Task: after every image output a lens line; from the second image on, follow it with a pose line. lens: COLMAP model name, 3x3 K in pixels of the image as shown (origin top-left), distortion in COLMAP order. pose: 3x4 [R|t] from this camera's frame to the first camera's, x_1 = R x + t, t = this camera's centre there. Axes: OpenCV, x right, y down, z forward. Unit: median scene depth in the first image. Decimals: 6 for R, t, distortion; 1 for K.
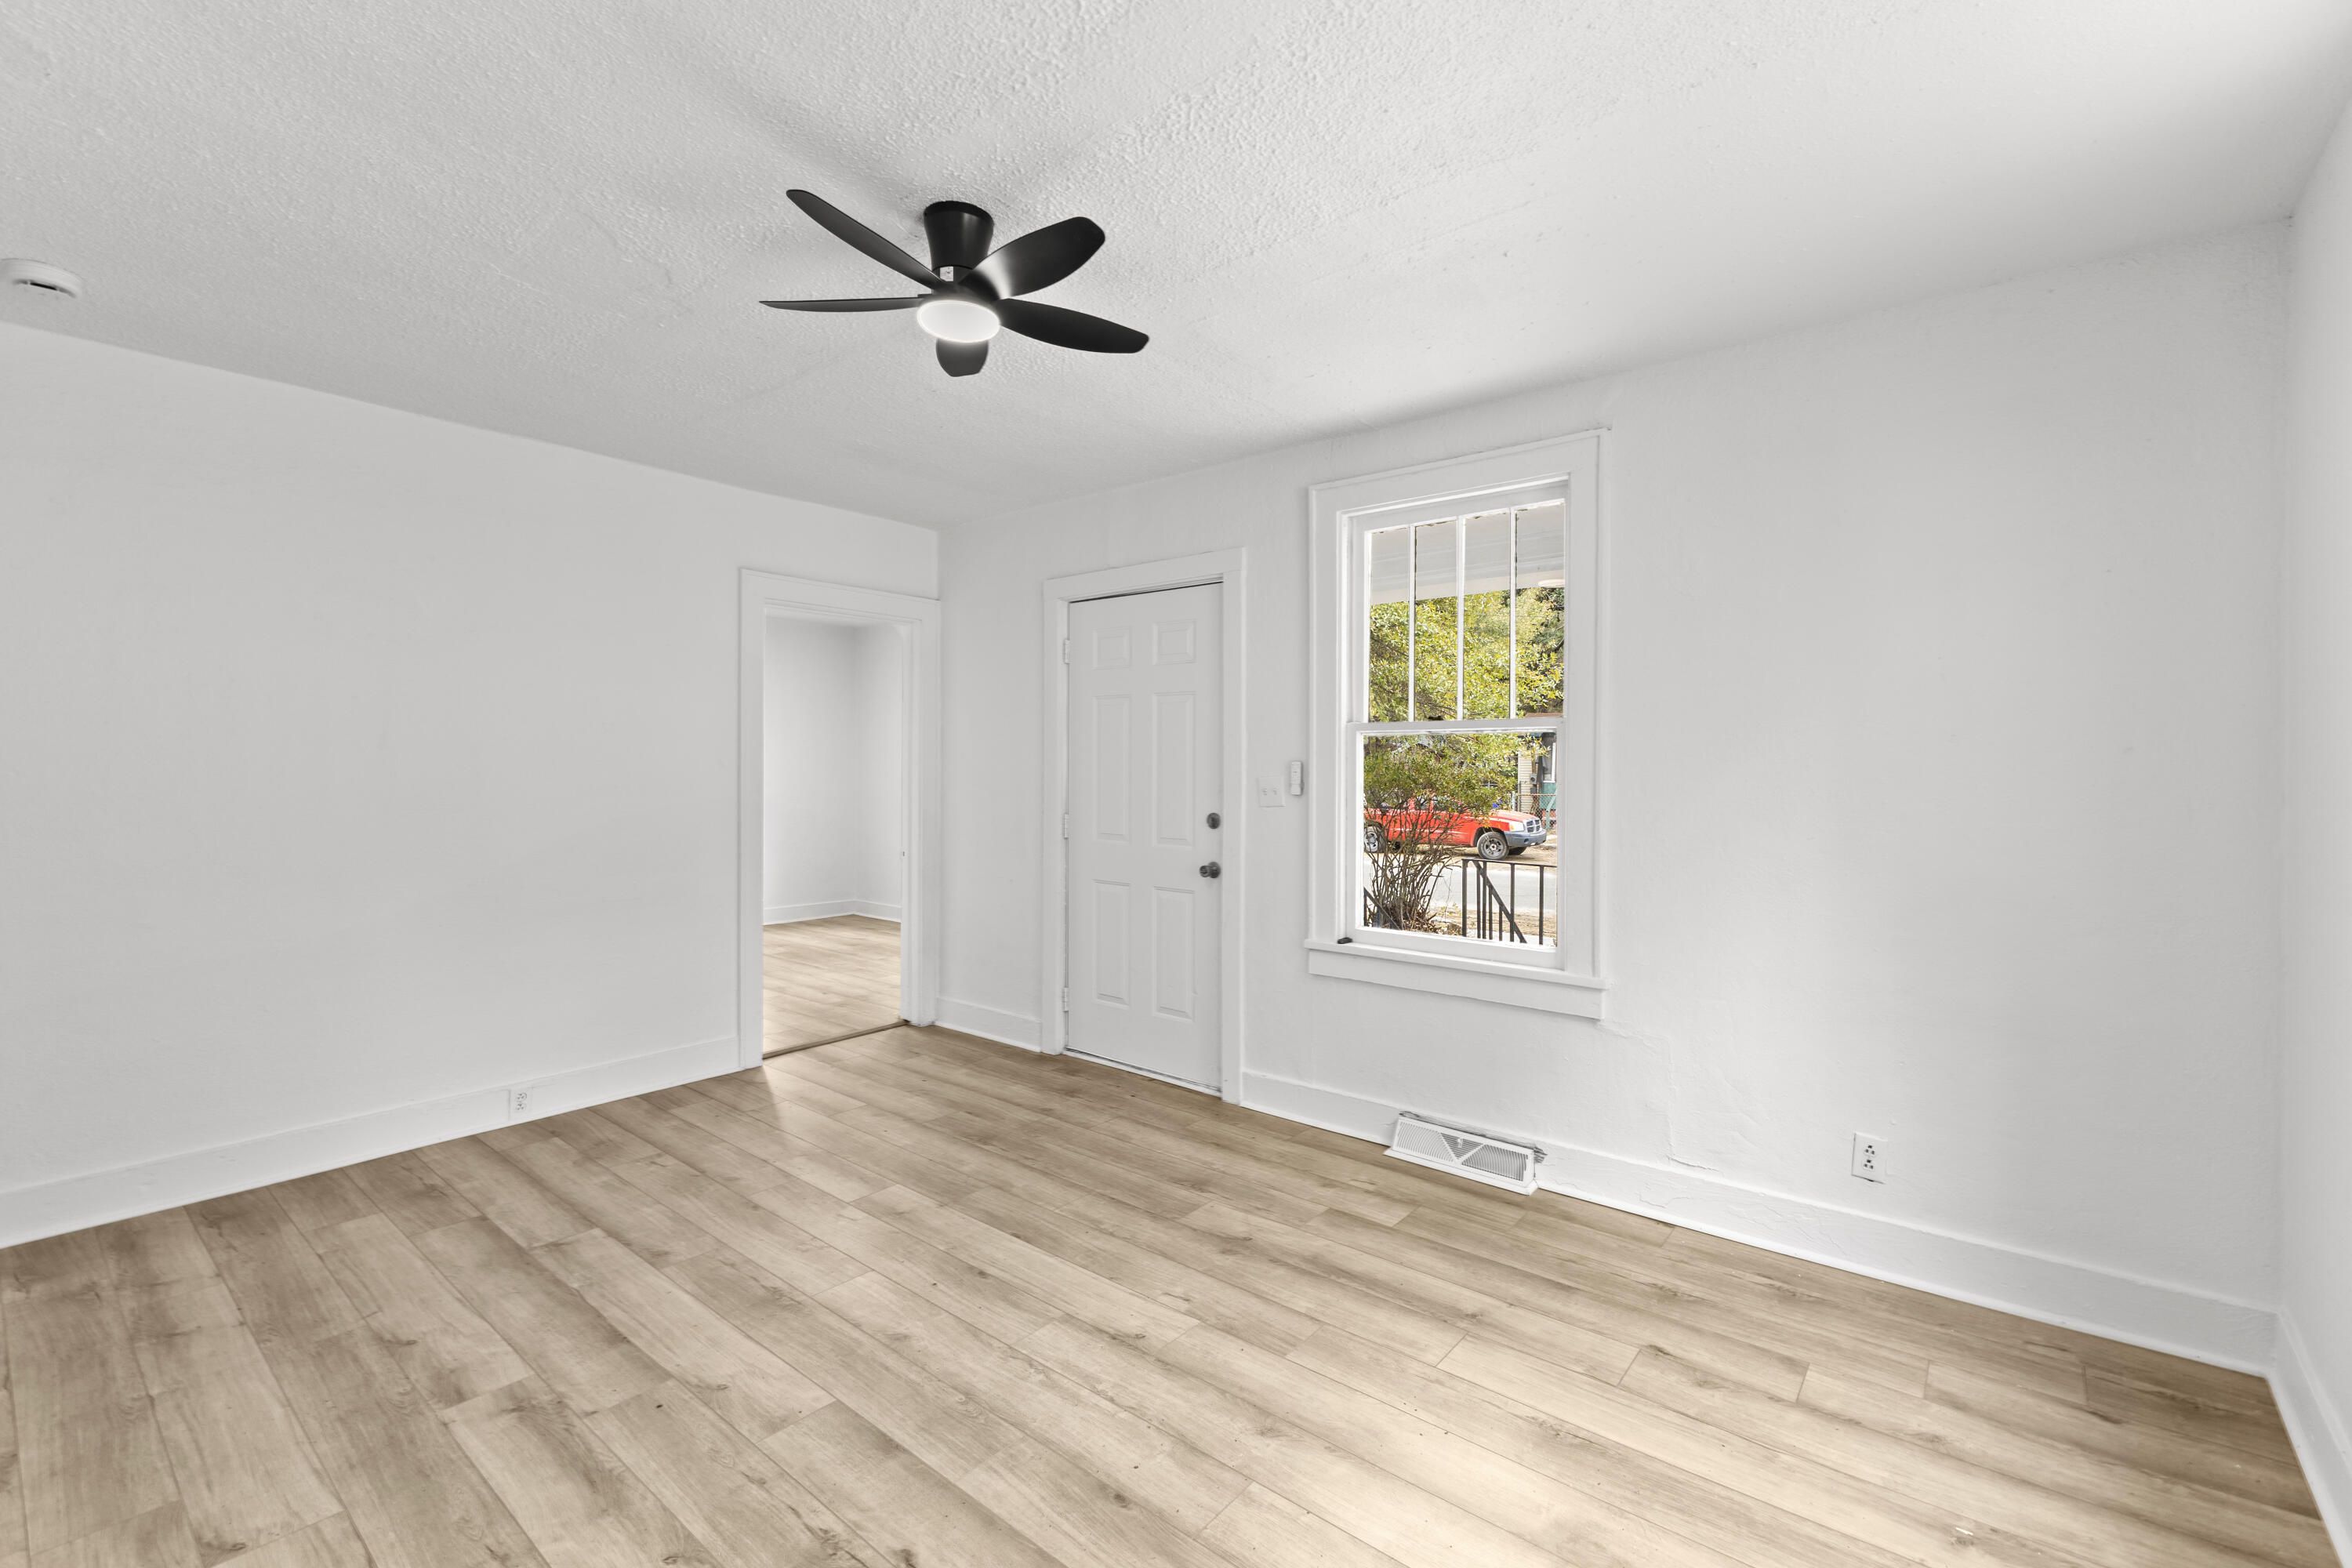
lens RADIAL K [[1013.8, 0, 1187.4], [0, 1013.8, 771.2], [0, 0, 1]] dist [0.008068, 0.000087]
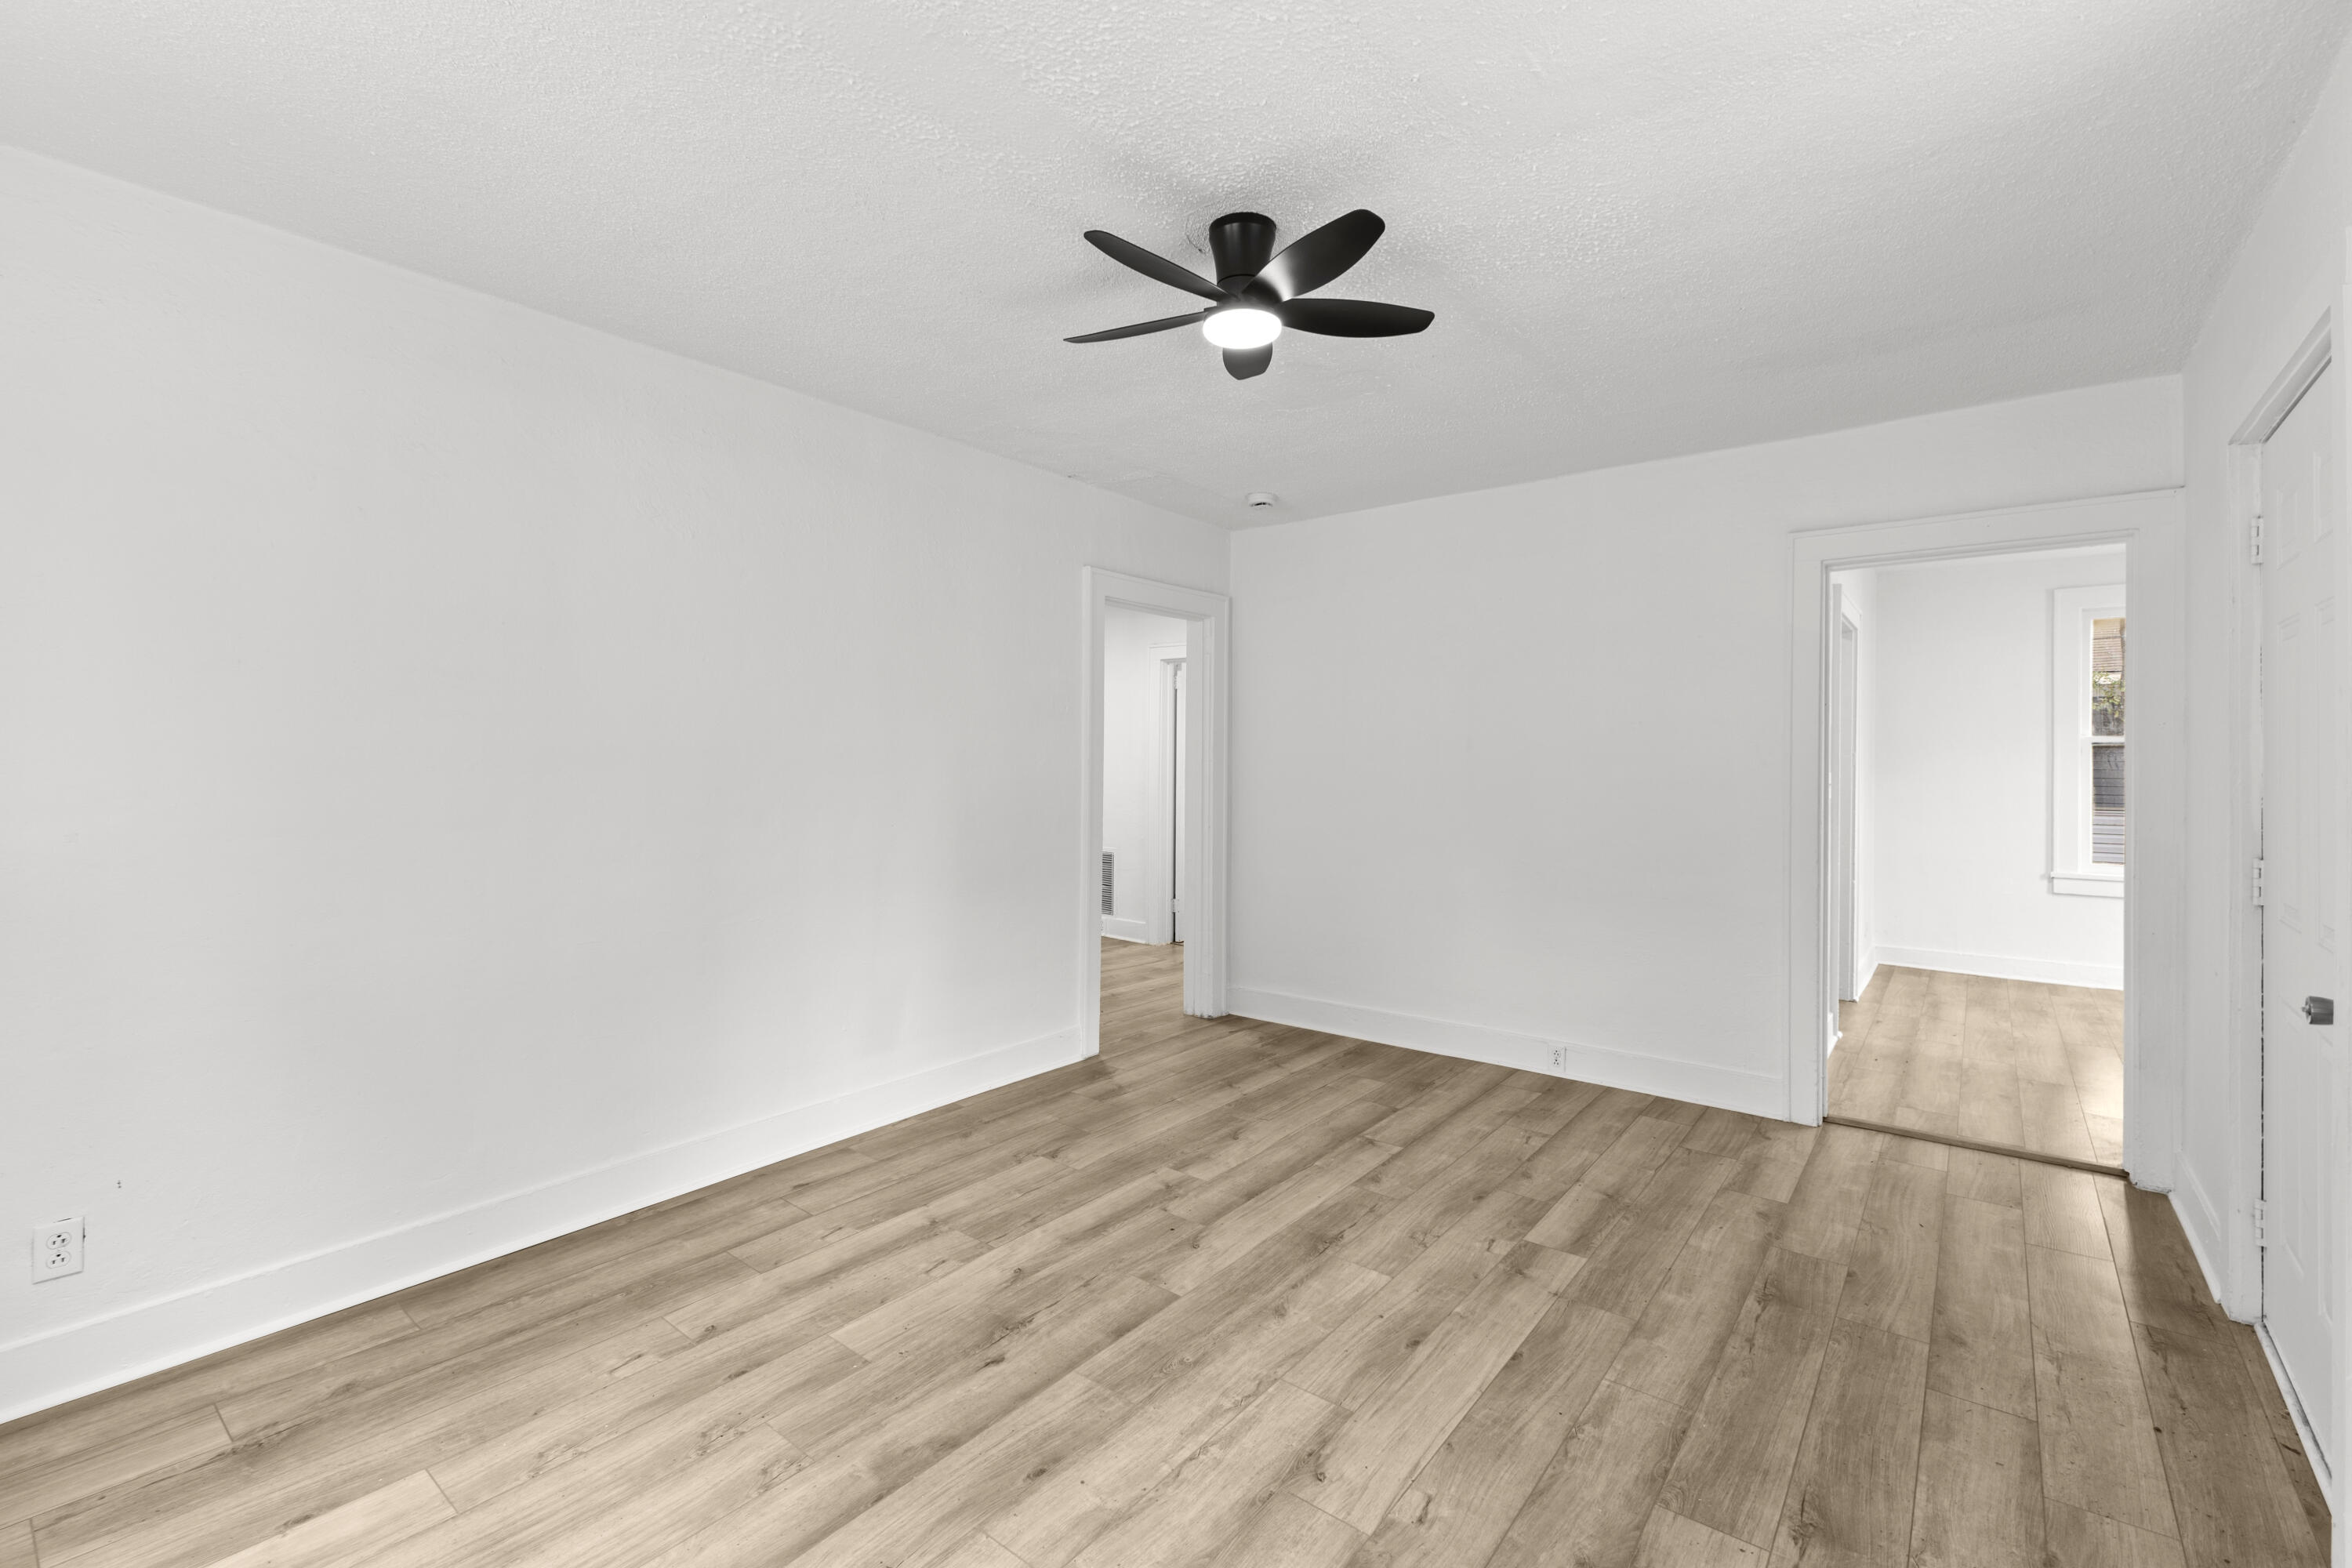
lens RADIAL K [[1013.8, 0, 1174.5], [0, 1013.8, 763.4], [0, 0, 1]] dist [0.008068, 0.000087]
pose [[0.006827, -0.001301, -0.999976, 0.612184], [-0.006504, 0.999978, -0.001345, -0.001901], [0.999956, 0.006513, 0.006819, 0.712873]]
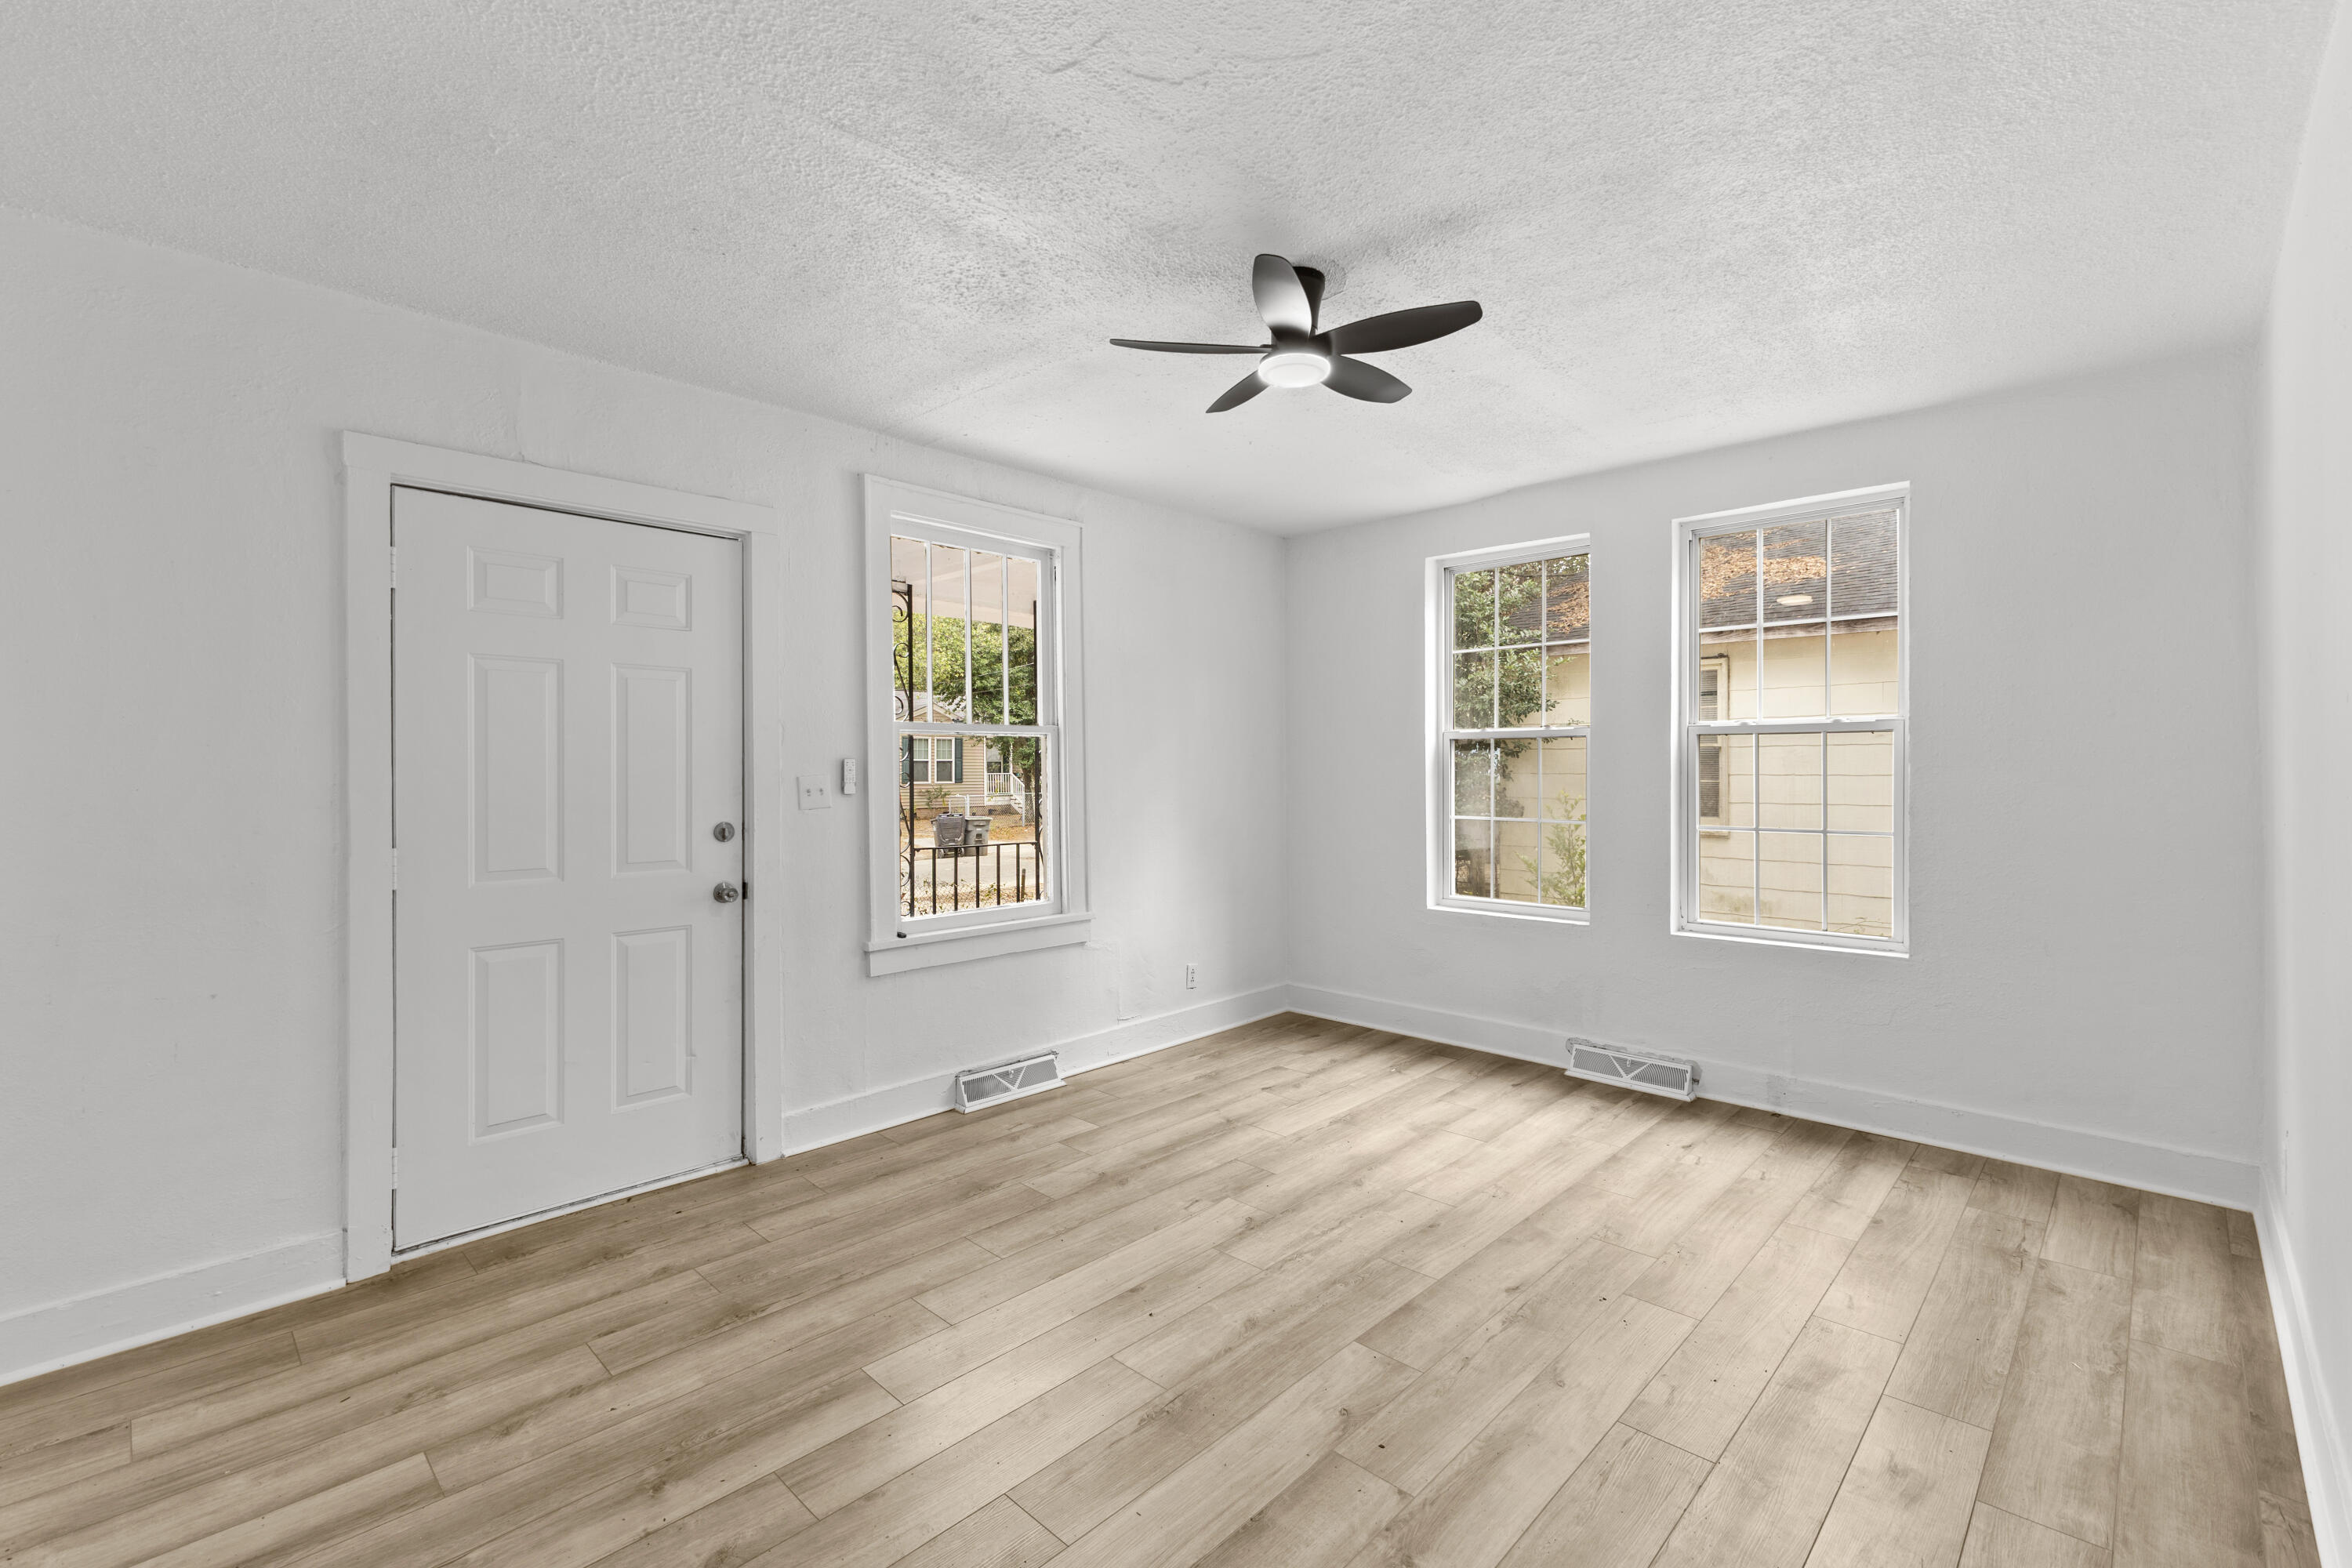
lens RADIAL K [[1013.8, 0, 1188.4], [0, 1013.8, 771.1], [0, 0, 1]] dist [0.008068, 0.000087]
pose [[0.074982, -0.011044, 0.997124, -1.051345], [0.007660, 0.999916, 0.010499, -0.007483], [-0.997155, 0.006851, 0.075060, 0.794492]]
